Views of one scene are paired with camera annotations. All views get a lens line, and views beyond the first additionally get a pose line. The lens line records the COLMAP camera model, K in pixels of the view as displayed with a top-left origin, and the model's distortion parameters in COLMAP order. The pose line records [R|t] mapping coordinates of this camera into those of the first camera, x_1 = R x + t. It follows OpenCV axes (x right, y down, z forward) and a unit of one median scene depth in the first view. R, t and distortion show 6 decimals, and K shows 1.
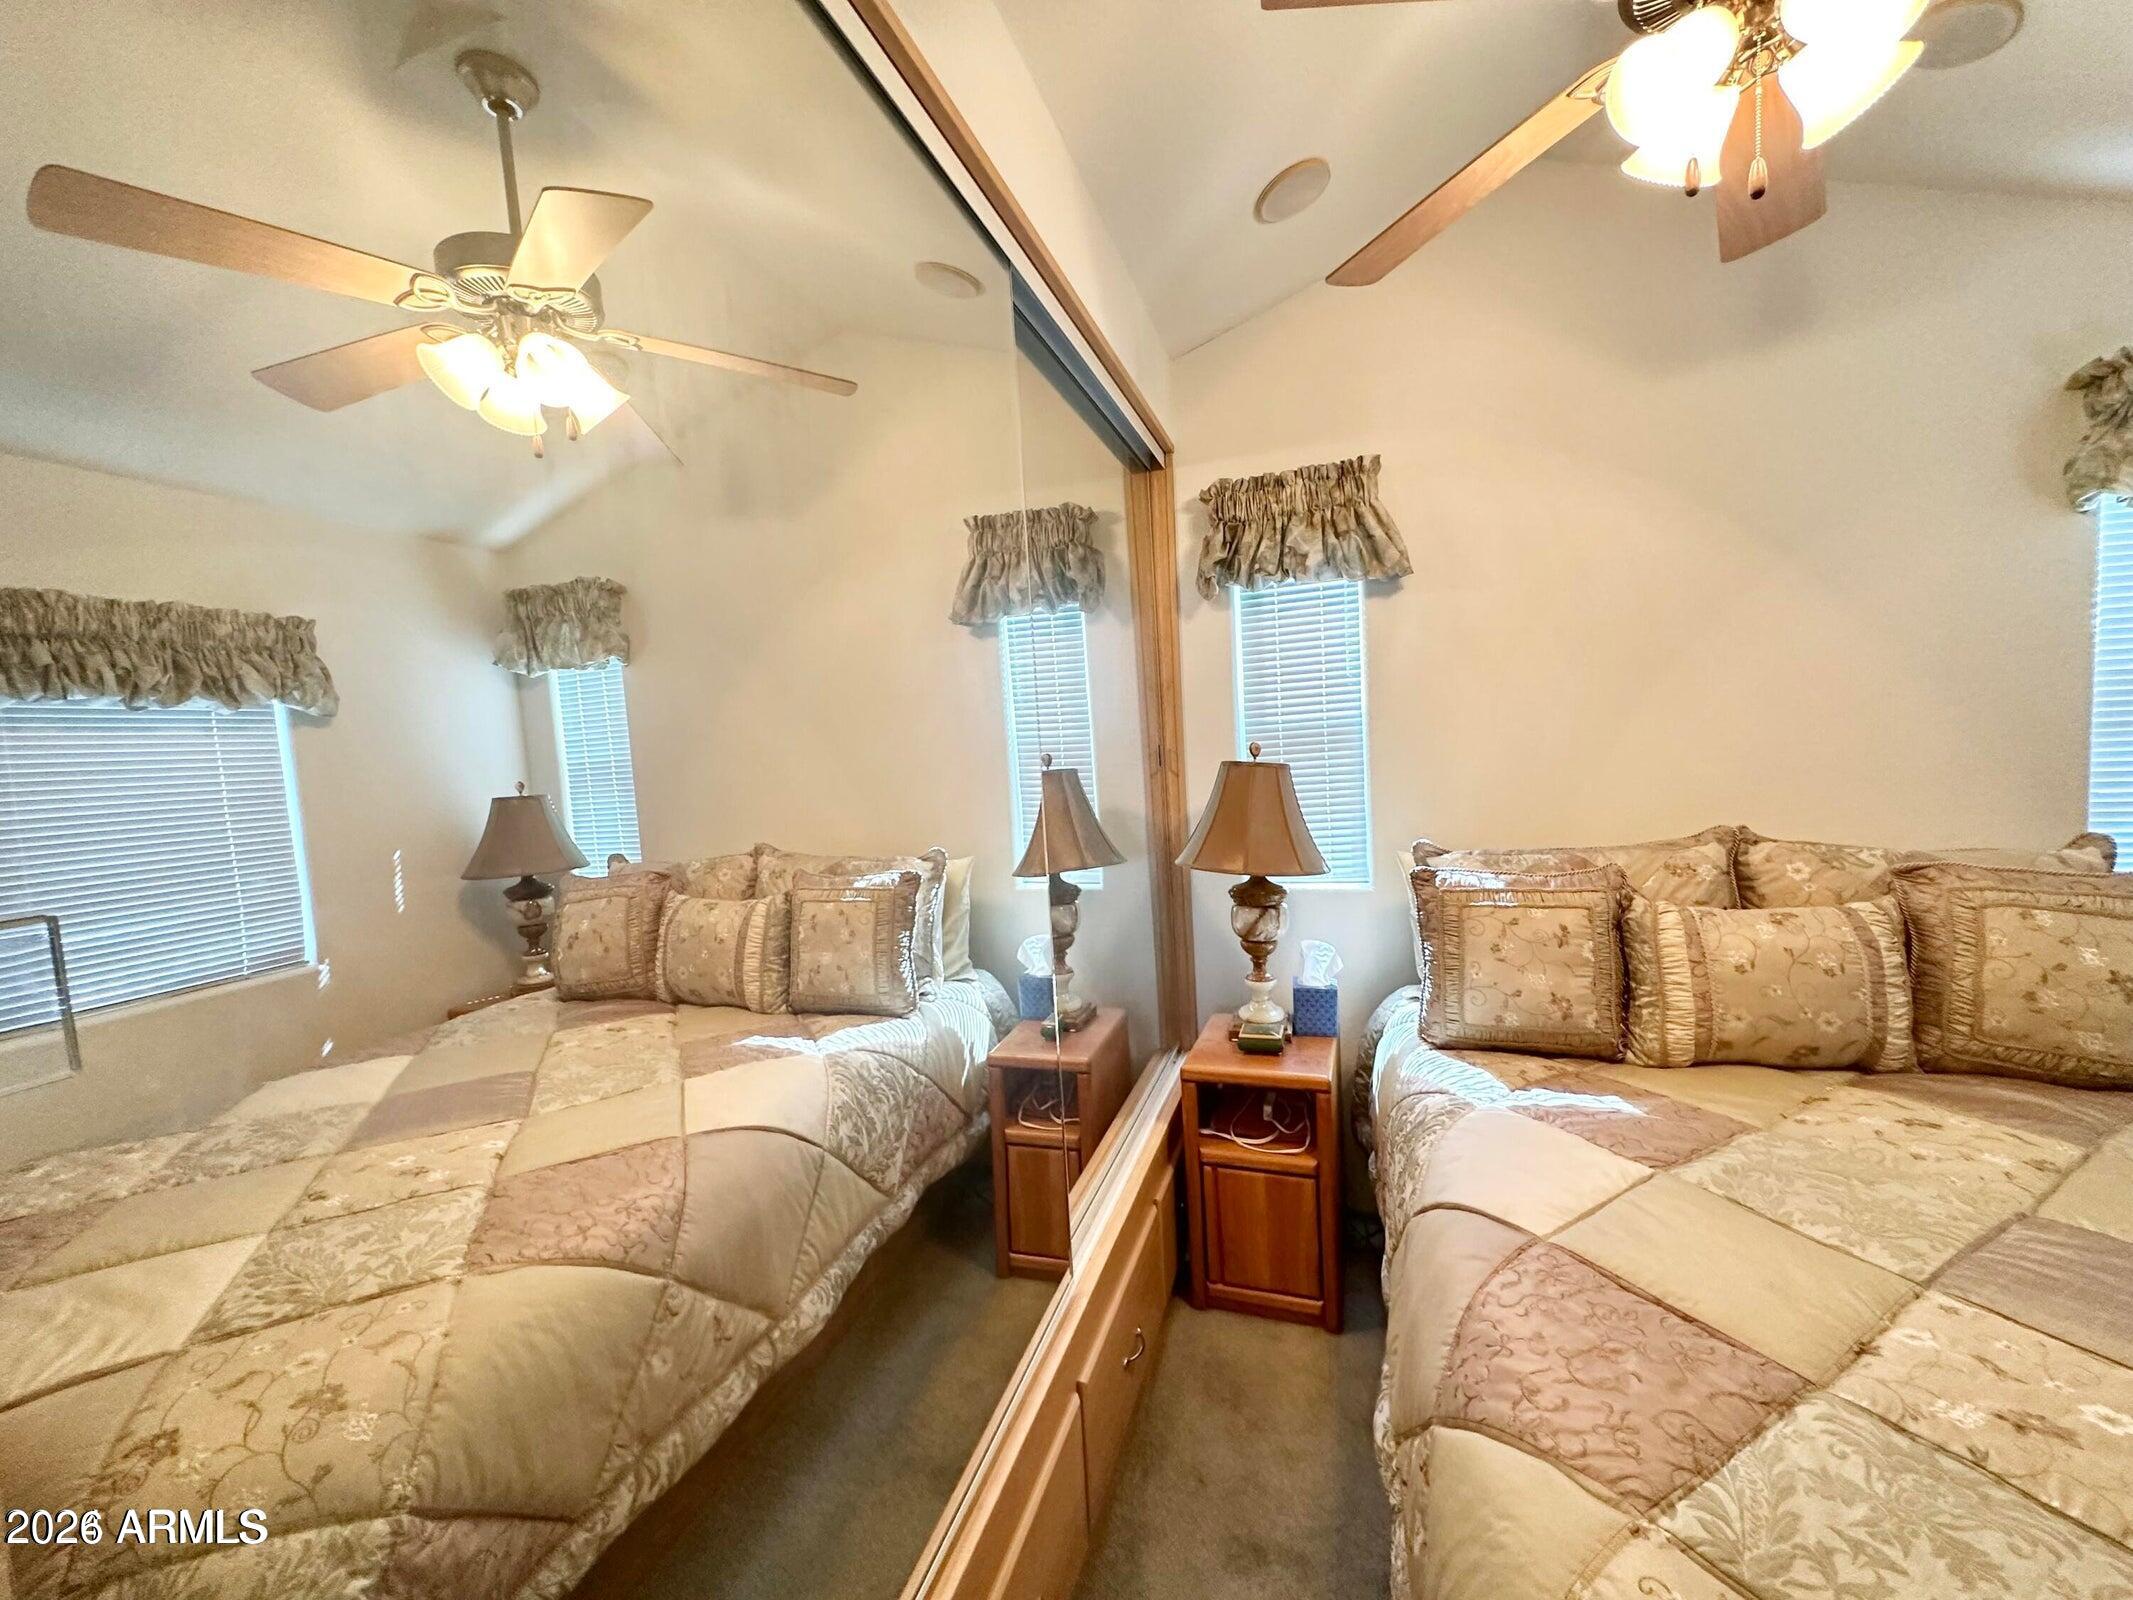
lens RADIAL K [[849.2, 0, 1066.1], [0, 849.2, 806.5], [0, 0, 1]] dist [-0.002040, 0.000615]
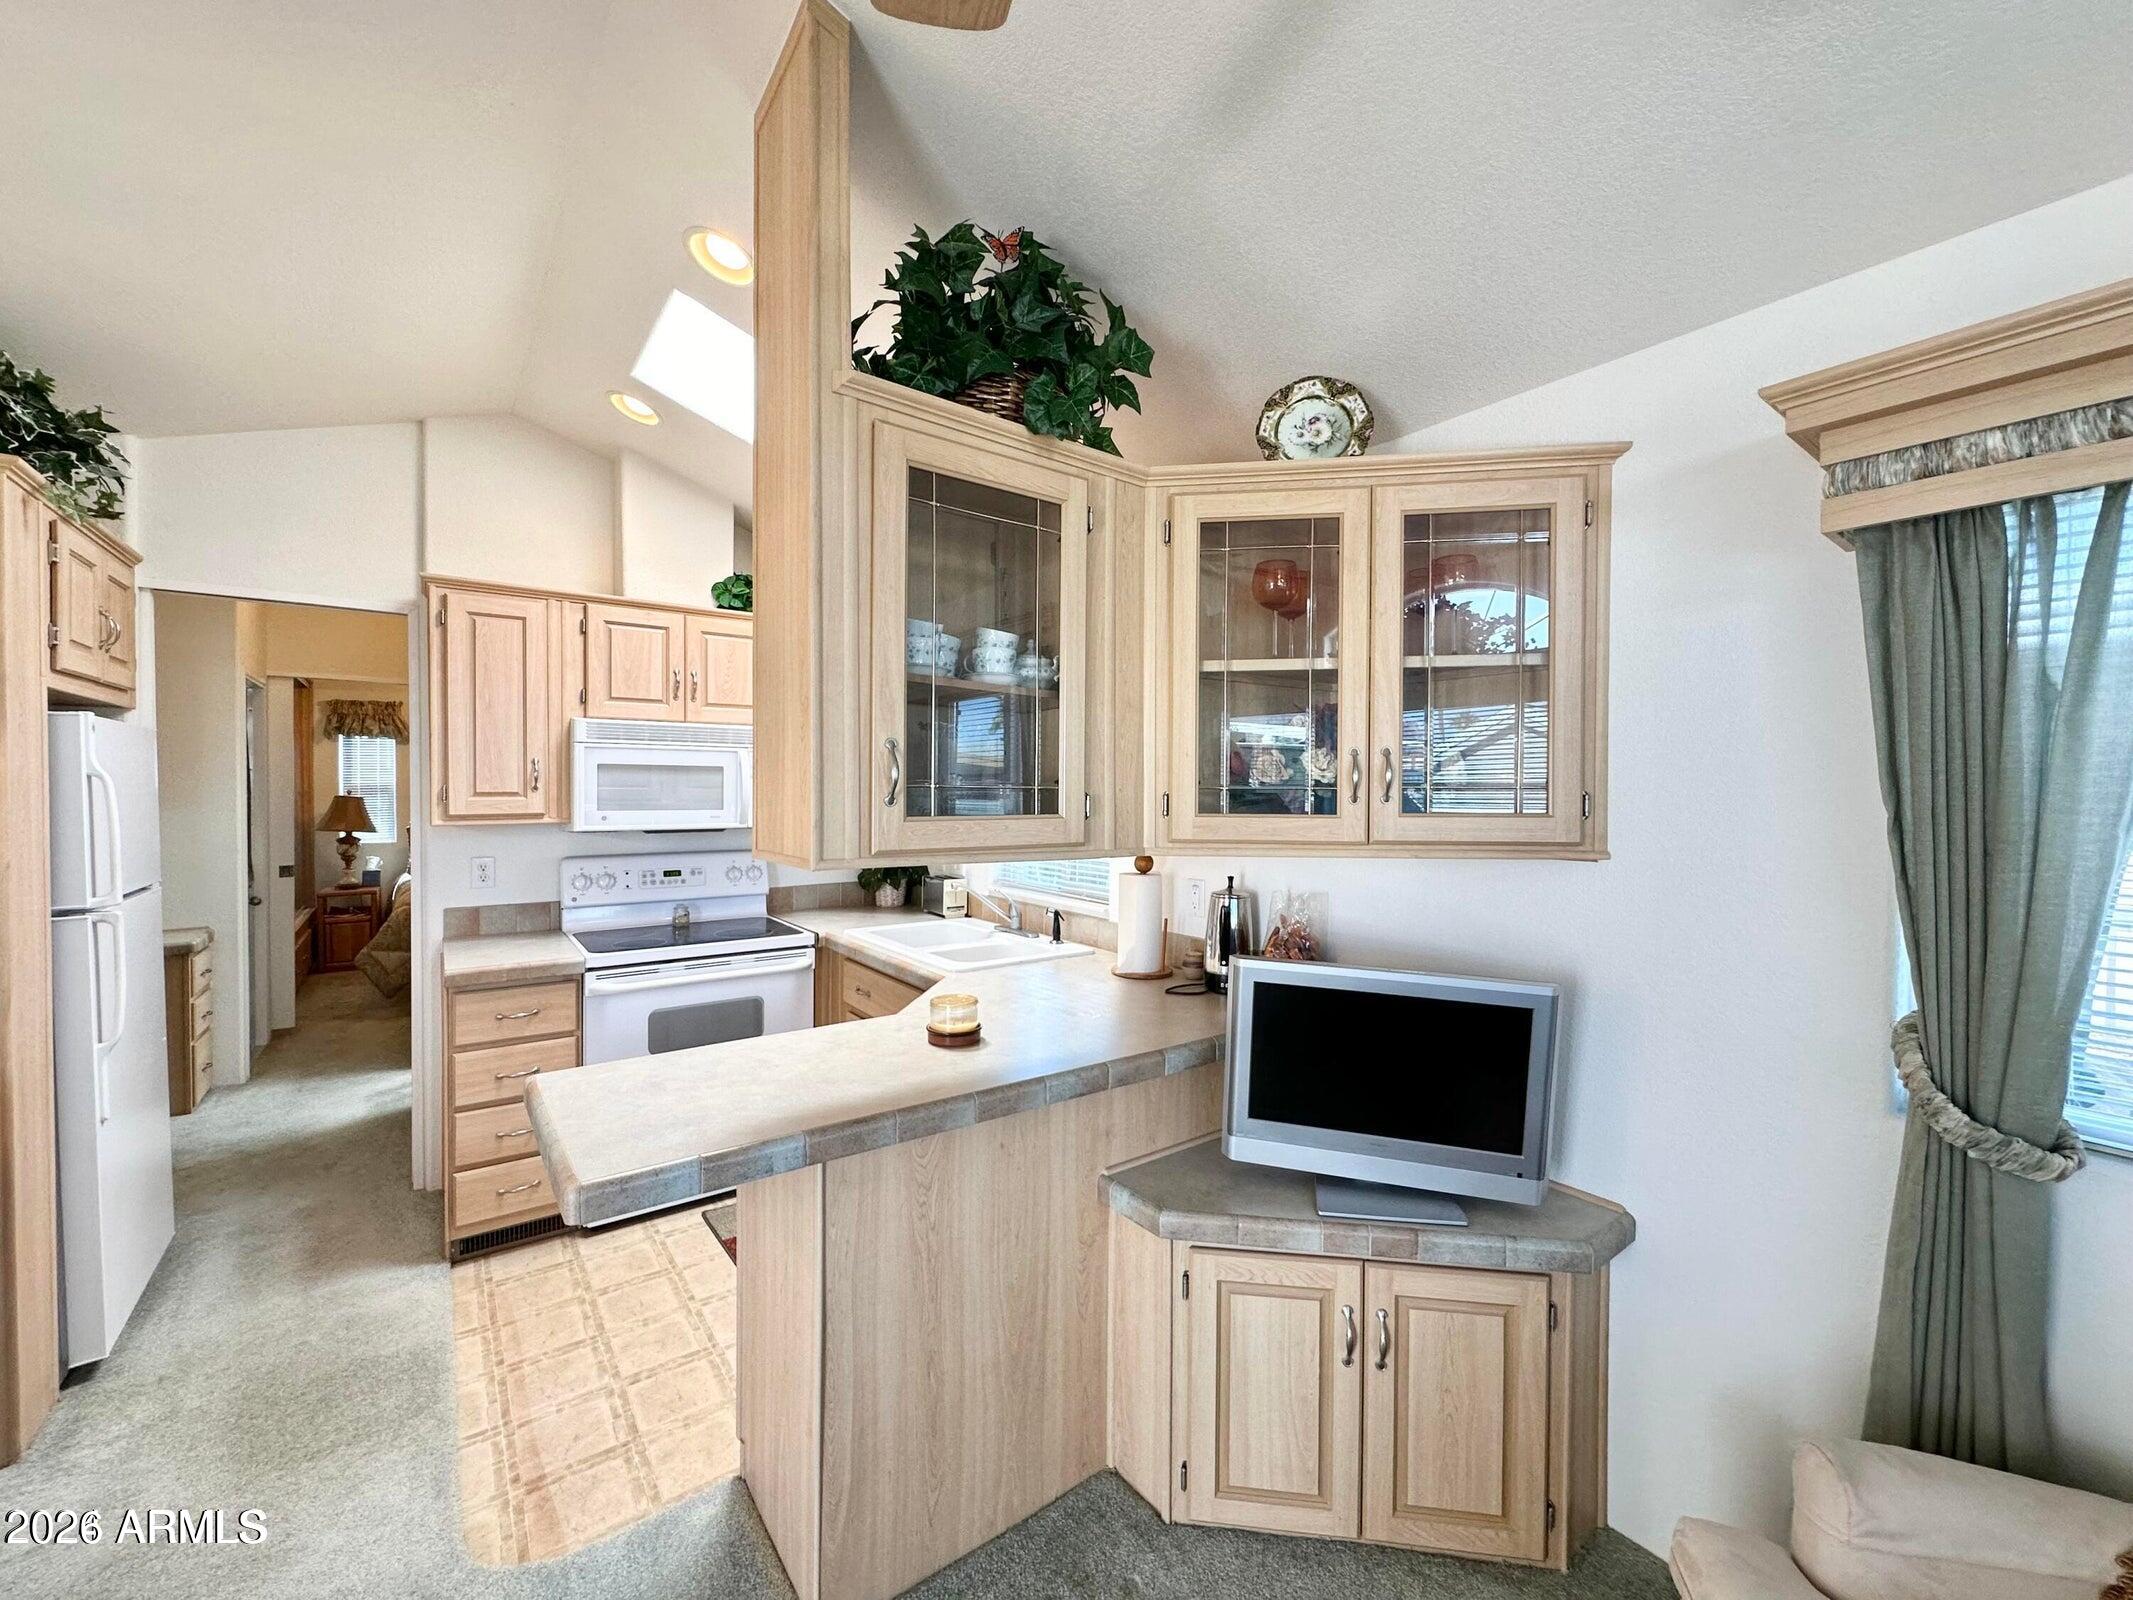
lens RADIAL K [[849.2, 0, 1076.1], [0, 849.2, 800.5], [0, 0, 1]] dist [-0.002040, 0.000615]
pose [[0.586146, 0.039641, 0.809235, -0.673094], [0.034063, 0.996713, -0.073498, 0.260066], [-0.809489, 0.070645, 0.582869, -2.731765]]
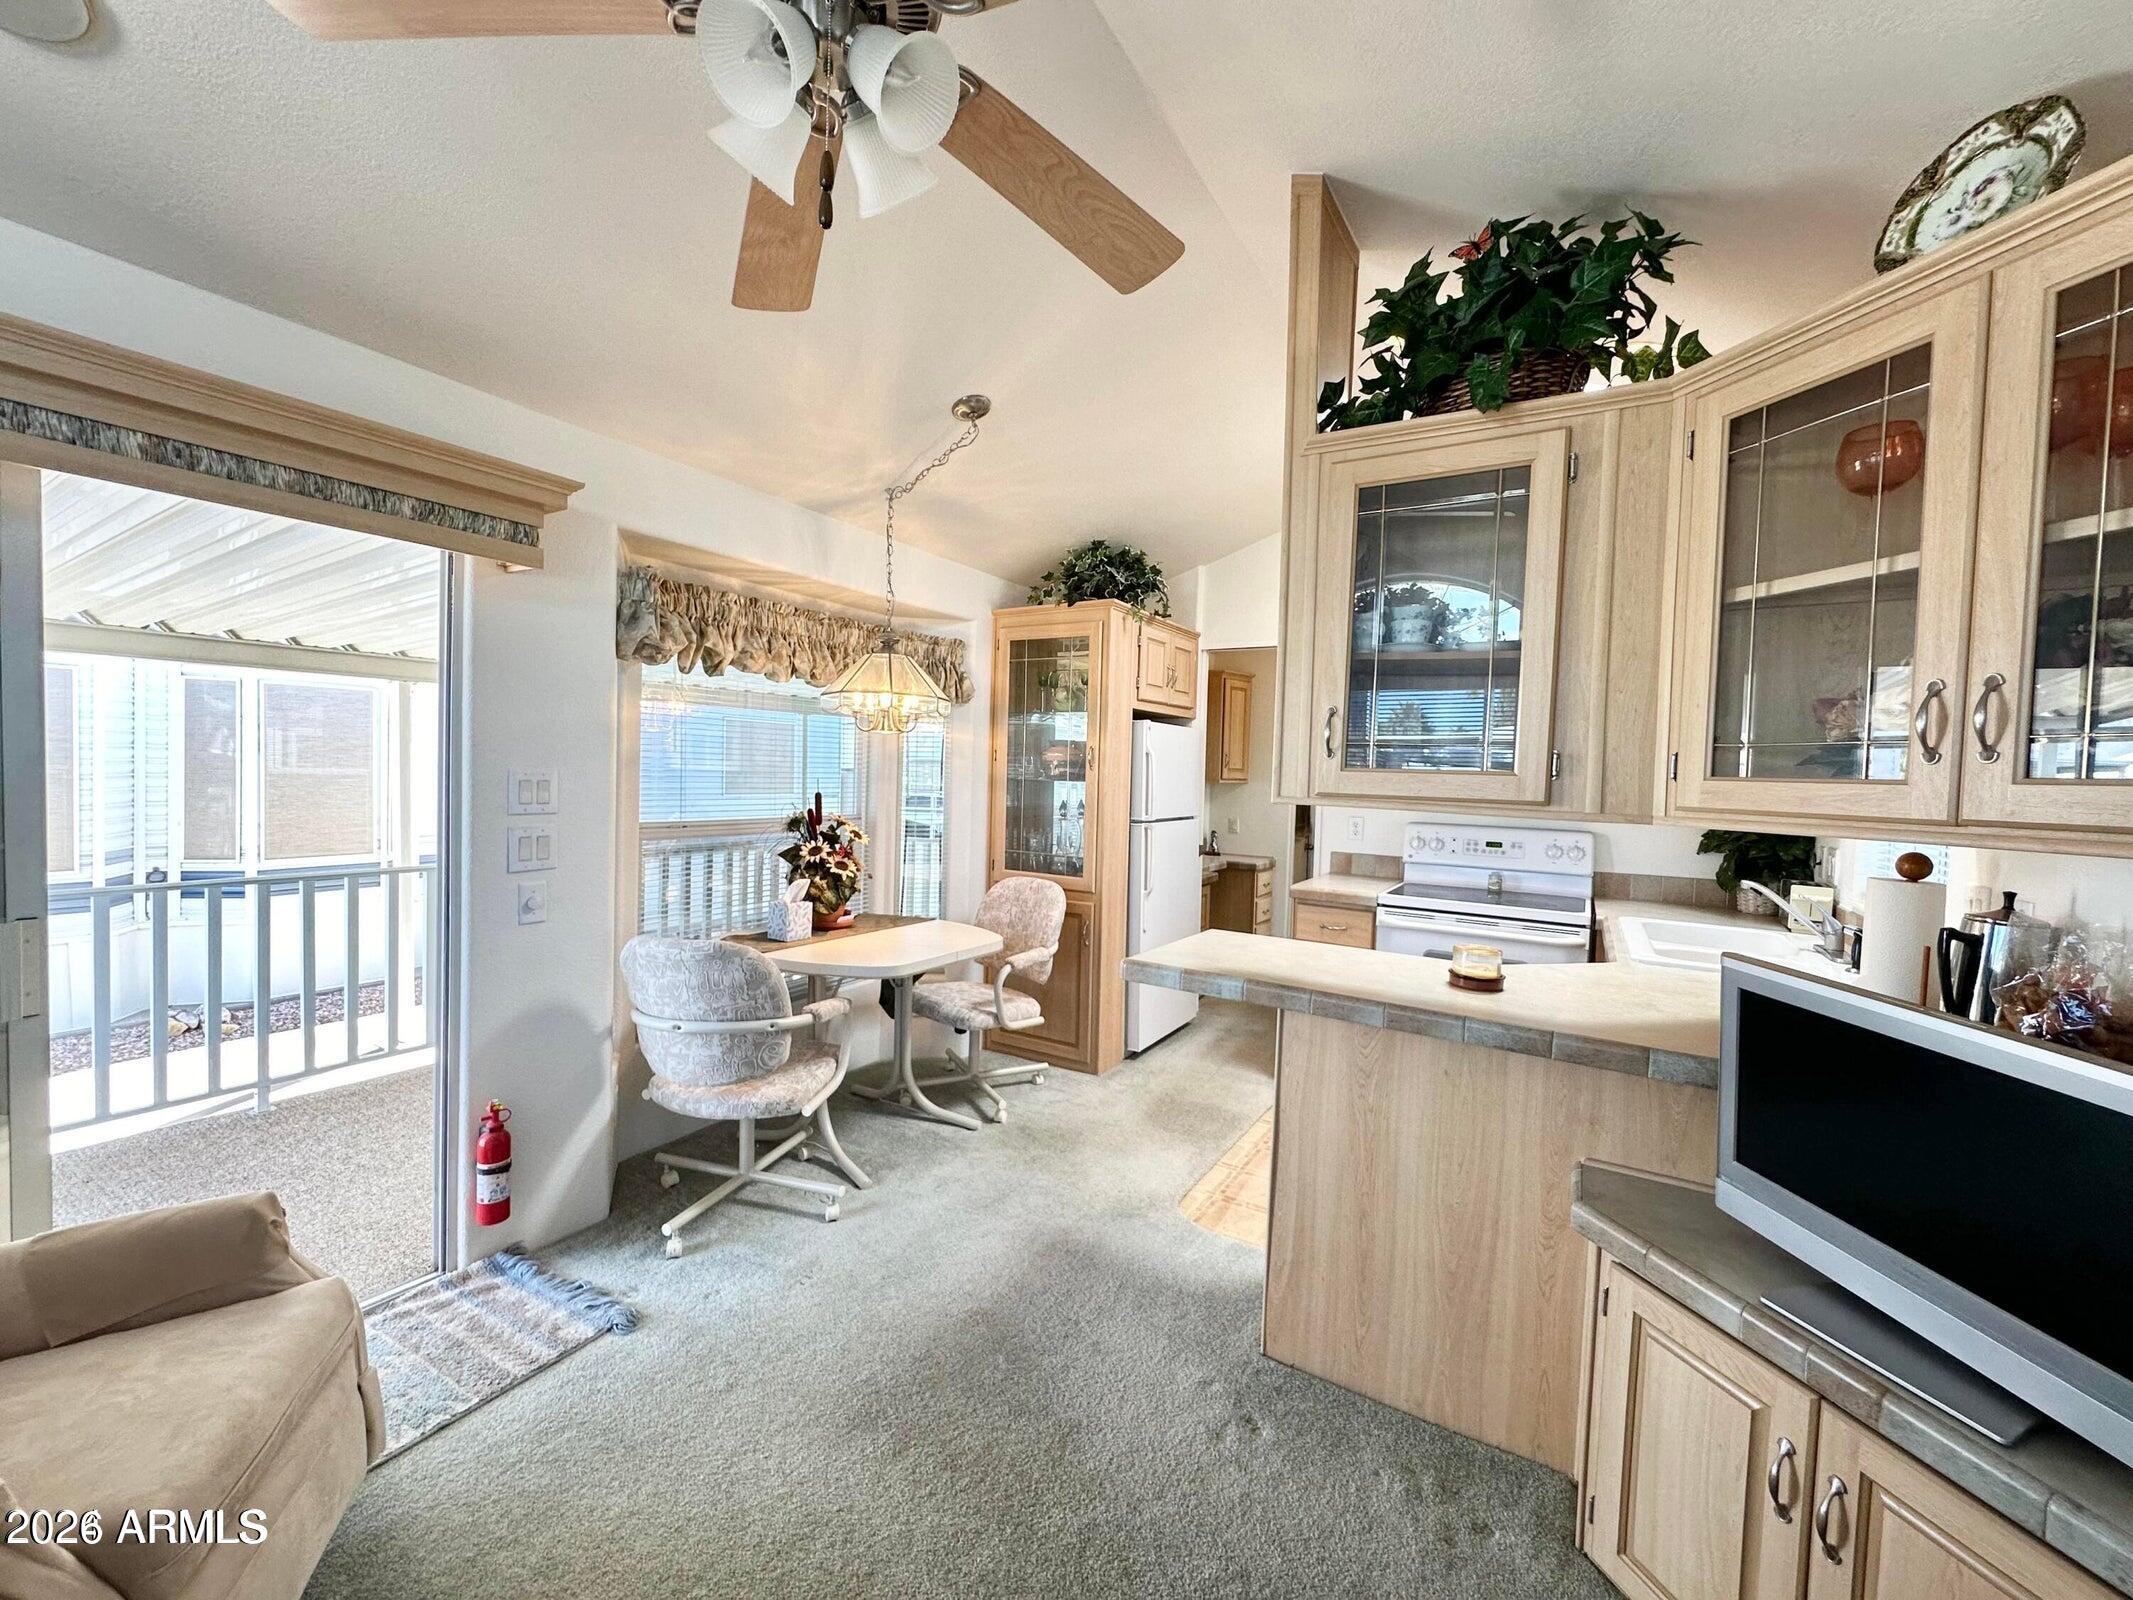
lens RADIAL K [[849.2, 0, 1072.2], [0, 849.2, 801.0], [0, 0, 1]] dist [-0.002040, 0.000615]
pose [[0.968595, 0.086722, -0.233032, 0.425288], [-0.097023, 0.994732, -0.033087, 0.388950], [0.228935, 0.054657, 0.971906, -3.795696]]
